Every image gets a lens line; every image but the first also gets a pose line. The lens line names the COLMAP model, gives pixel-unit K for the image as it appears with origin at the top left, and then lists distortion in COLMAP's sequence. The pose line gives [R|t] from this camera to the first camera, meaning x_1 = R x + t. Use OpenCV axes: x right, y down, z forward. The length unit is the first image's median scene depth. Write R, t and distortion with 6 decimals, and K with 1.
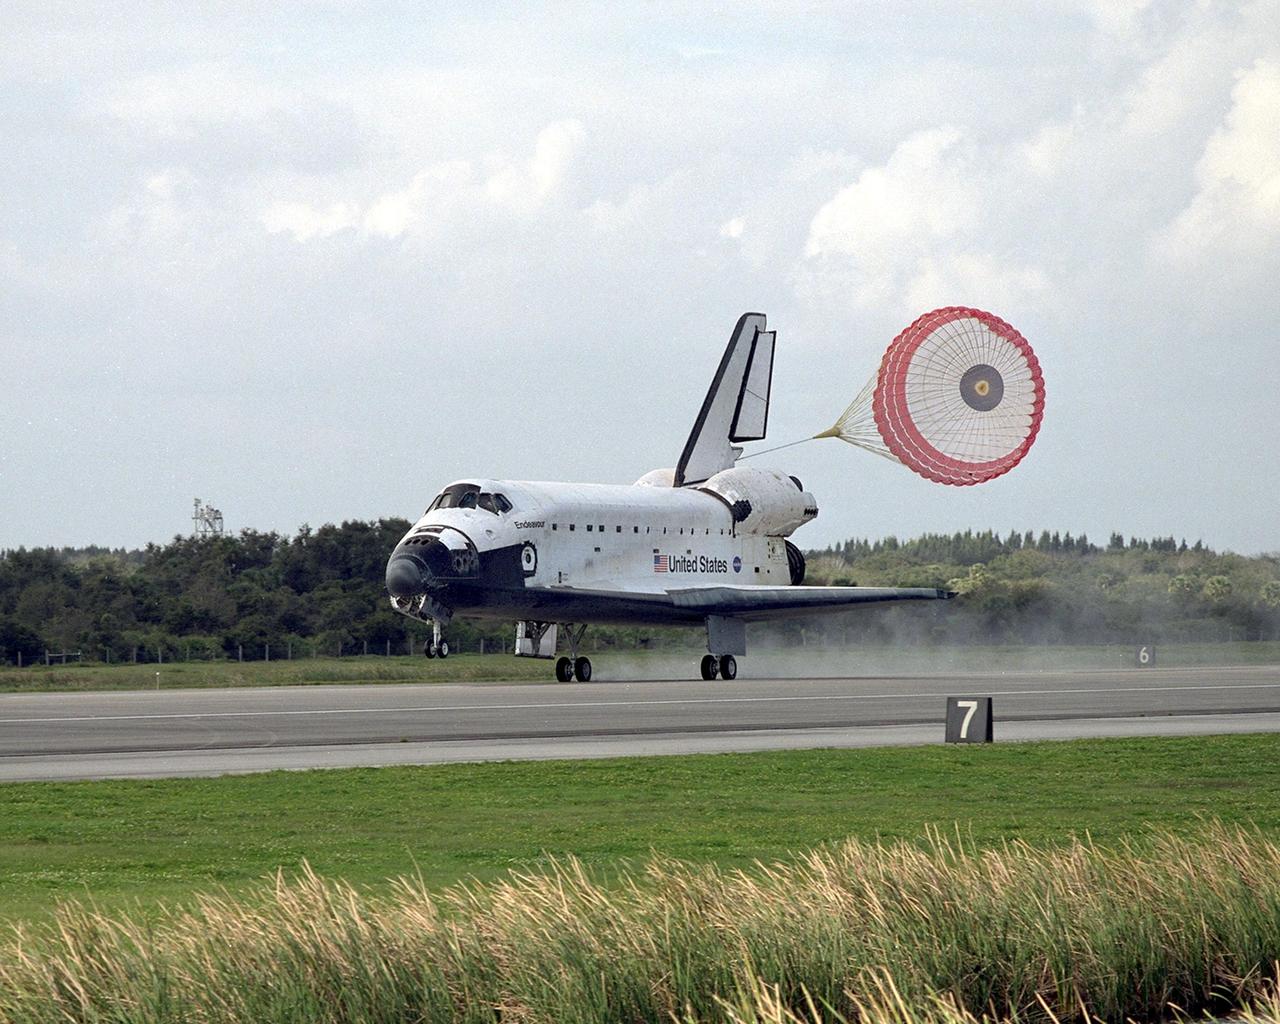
lens RADIAL K [[8962.4, 0, 640.0], [0, 8962.4, 512.0], [0, 0, 1]] dist [0.224277, 13.237124]
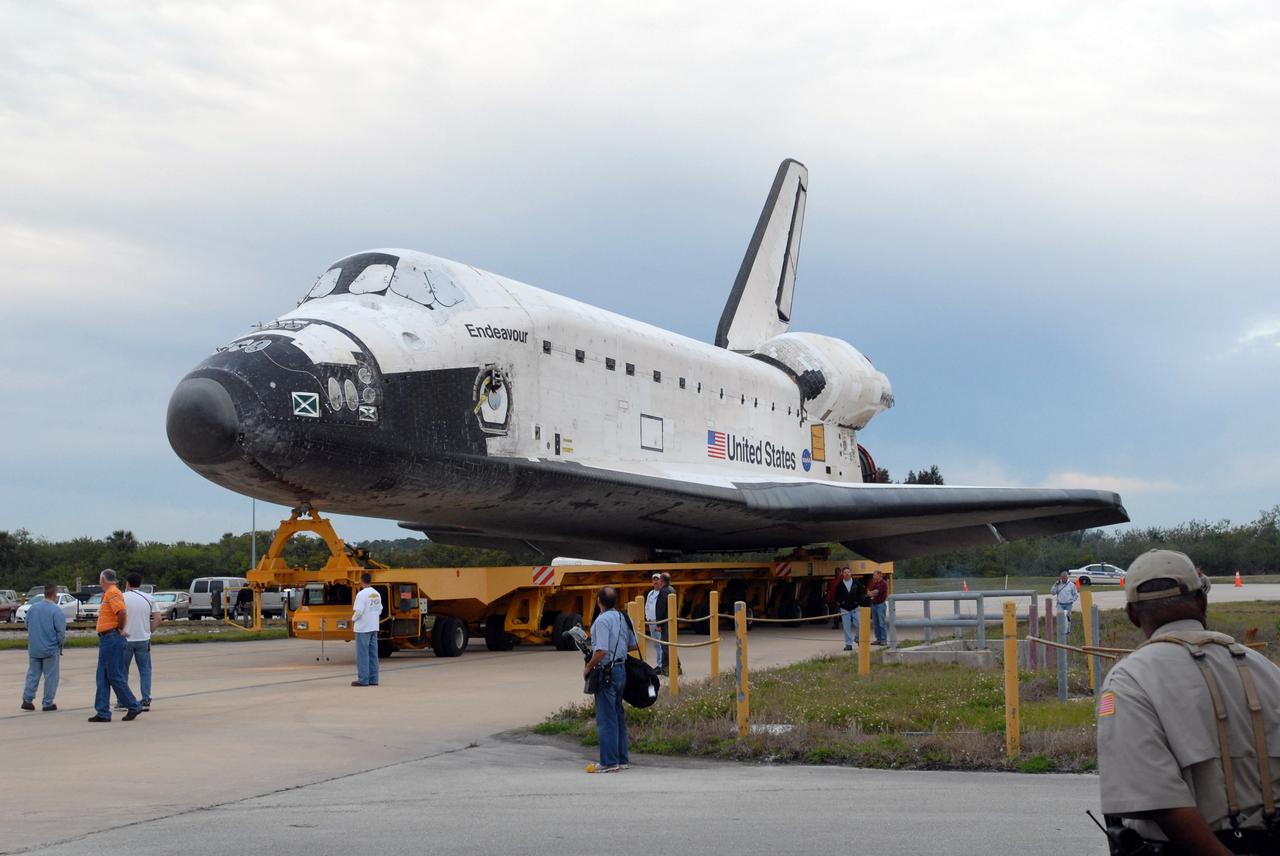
lens RADIAL K [[1849.7, 0, 640.0], [0, 1849.7, 428.0], [0, 0, 1]] dist [0.004263, 0.005751]
pose [[0.999266, -0.000675, 0.038304, -0.008031], [0.003208, 0.997808, -0.066092, 0.013153], [-0.038175, 0.066167, 0.997078, 0.868406]]
